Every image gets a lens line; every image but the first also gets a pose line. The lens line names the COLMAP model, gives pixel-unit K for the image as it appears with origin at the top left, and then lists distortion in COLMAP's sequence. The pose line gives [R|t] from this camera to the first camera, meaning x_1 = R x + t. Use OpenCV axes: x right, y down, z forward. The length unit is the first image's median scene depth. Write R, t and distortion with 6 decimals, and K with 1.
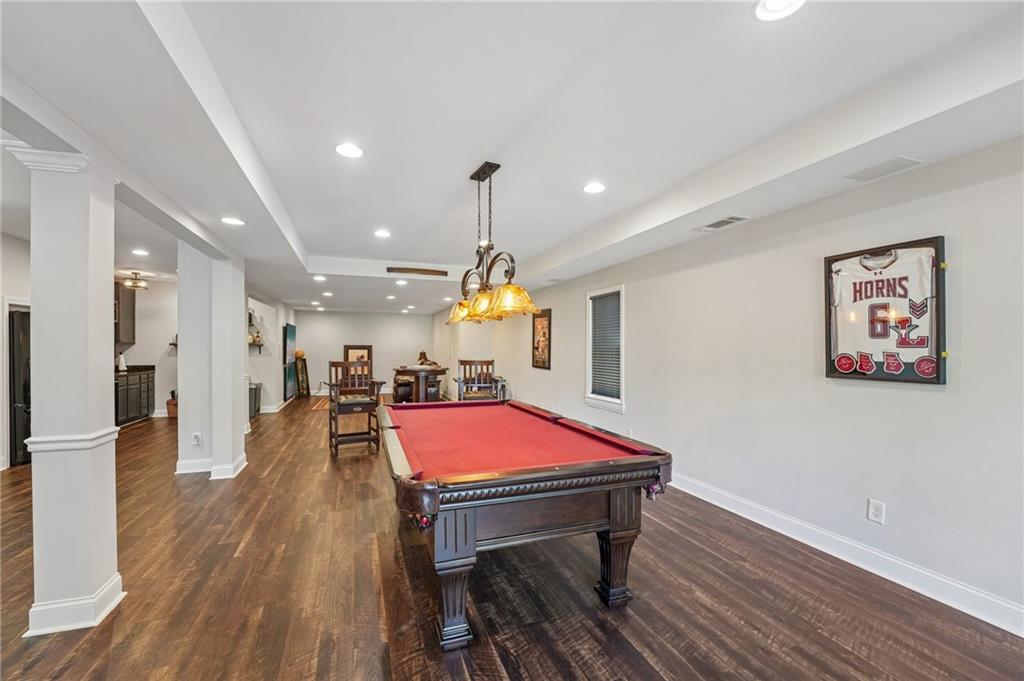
lens RADIAL K [[419.4, 0, 513.7], [0, 419.4, 342.6], [0, 0, 1]] dist [-0.024639, 0.000024]
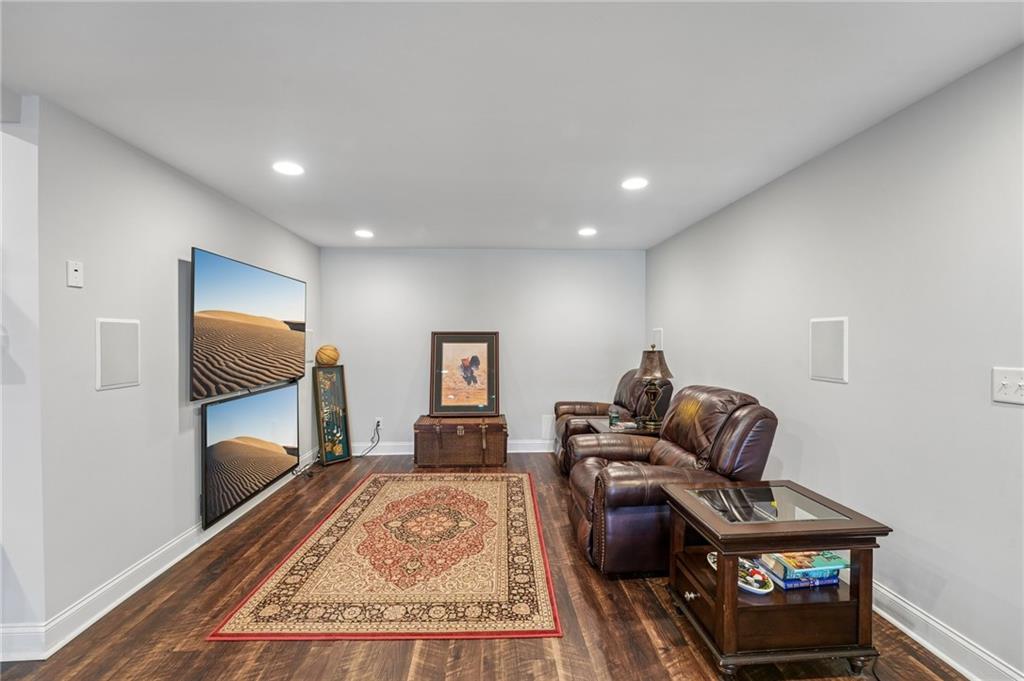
lens RADIAL K [[419.4, 0, 513.7], [0, 419.4, 342.6], [0, 0, 1]] dist [-0.024639, 0.000024]
pose [[0.954193, -0.000838, -0.299190, -0.265631], [0.007410, 0.999756, 0.020832, 0.011036], [0.299099, -0.022095, 0.953966, 0.807449]]
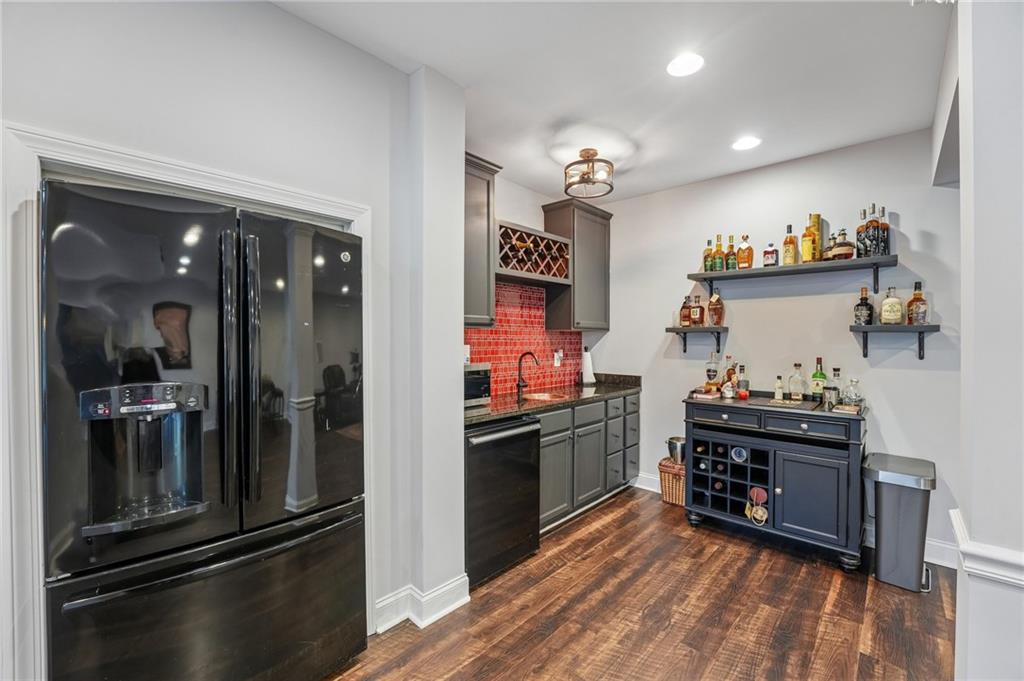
lens RADIAL K [[414.4, 0, 507.1], [0, 414.4, 341.1], [0, 0, 1]] dist [-0.021117, -0.000127]
pose [[0.438432, 0.009507, -0.898714, -0.437608], [0.007868, 0.999865, 0.014415, 0.006707], [0.898730, -0.013391, 0.438298, 0.556117]]
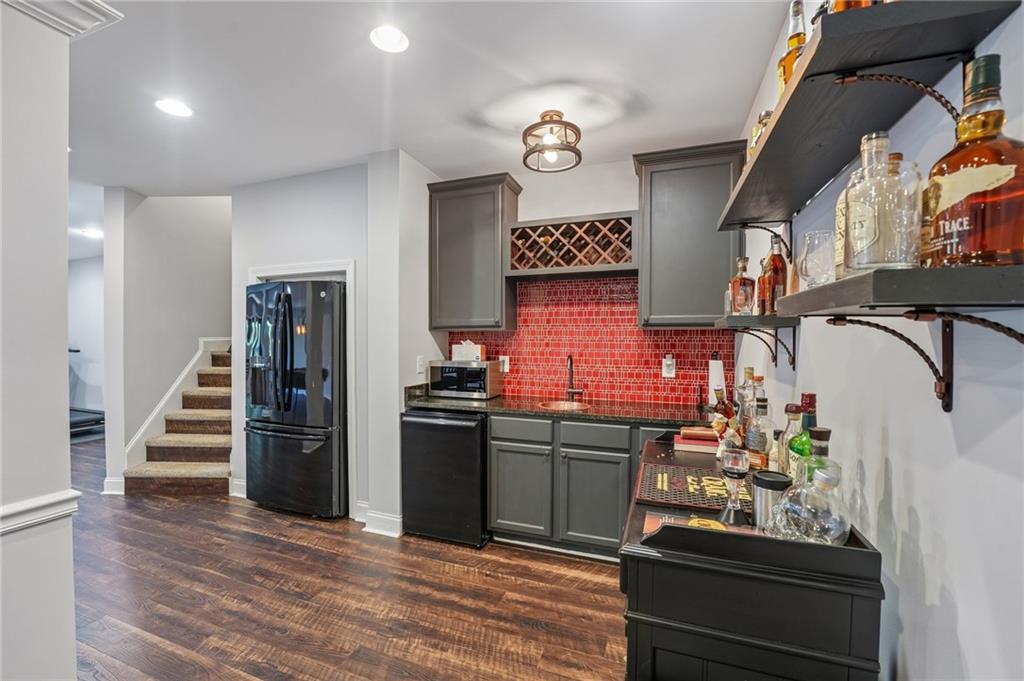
lens RADIAL K [[419.4, 0, 513.7], [0, 419.4, 342.6], [0, 0, 1]] dist [-0.024639, 0.000024]
pose [[-0.647789, 0.007054, -0.761787, -0.473088], [0.007061, 0.999970, 0.003255, 0.010737], [0.761787, -0.003270, -0.647820, 0.884371]]
